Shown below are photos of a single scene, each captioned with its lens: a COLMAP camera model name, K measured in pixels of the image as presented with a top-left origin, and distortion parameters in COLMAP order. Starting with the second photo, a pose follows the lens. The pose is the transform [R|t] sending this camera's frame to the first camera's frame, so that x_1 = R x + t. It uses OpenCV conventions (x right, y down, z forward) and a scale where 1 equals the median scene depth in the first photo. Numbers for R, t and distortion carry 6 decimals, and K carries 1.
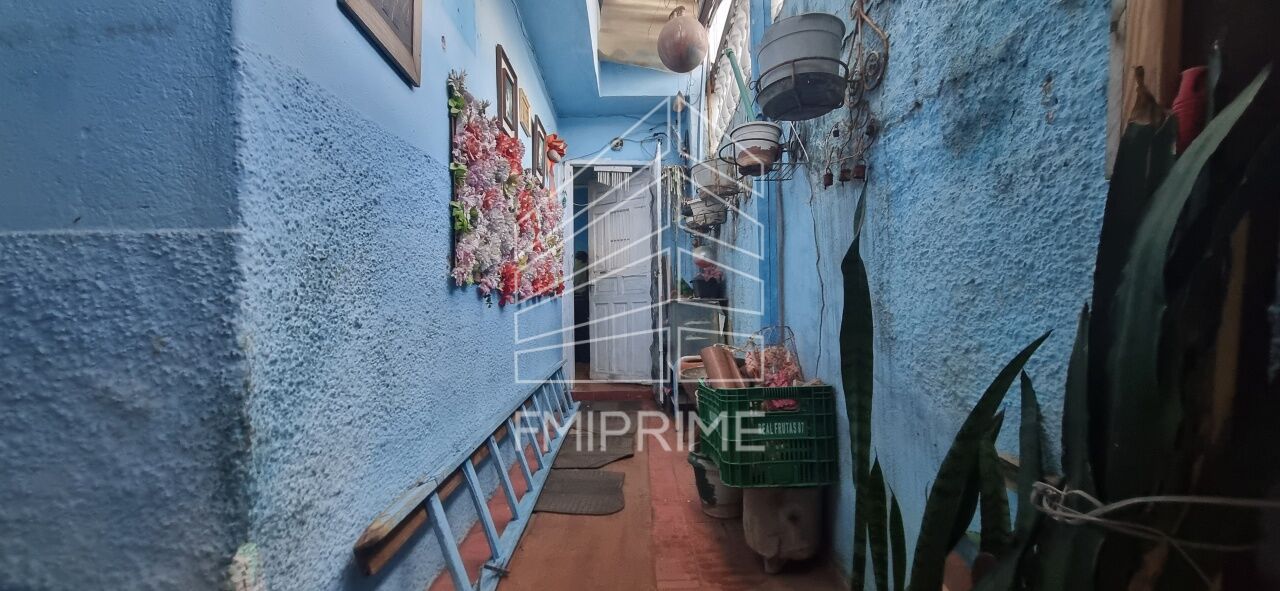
lens RADIAL K [[511.3, 0, 631.5], [0, 511.3, 314.4], [0, 0, 1]] dist [-0.001160, -0.000145]
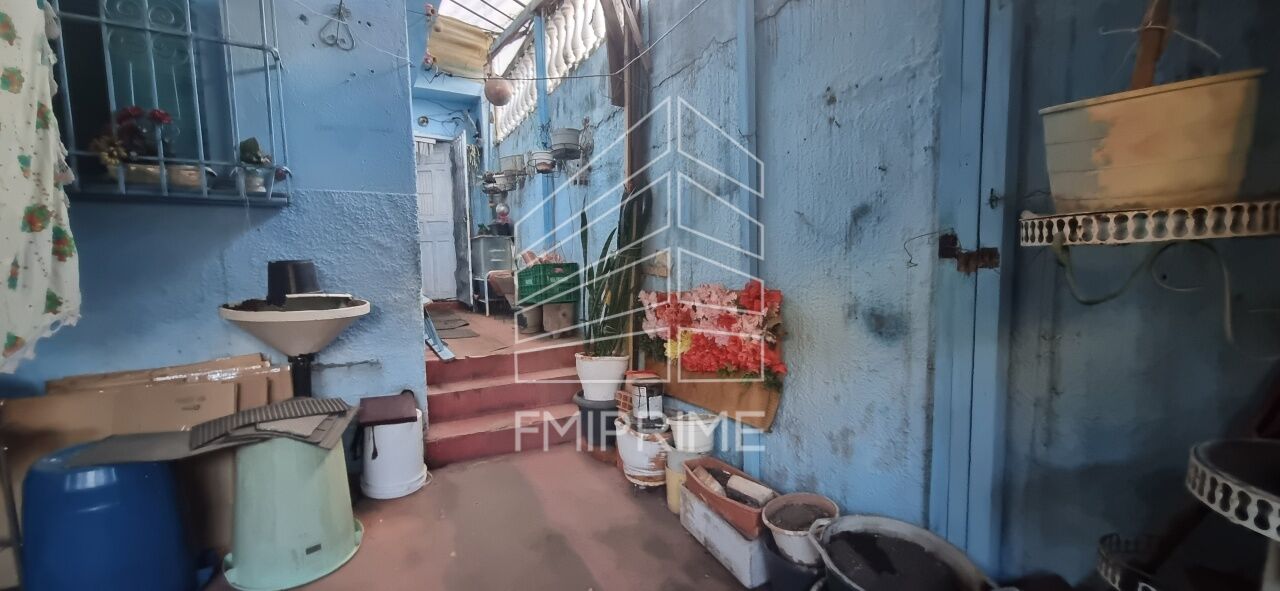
lens RADIAL K [[511.3, 0, 631.5], [0, 511.3, 314.4], [0, 0, 1]] dist [-0.001160, -0.000145]
pose [[0.882757, -0.046067, 0.467566, -0.687224], [0.006240, 0.996243, 0.086374, 0.209235], [-0.469788, -0.073329, 0.879728, -1.662950]]
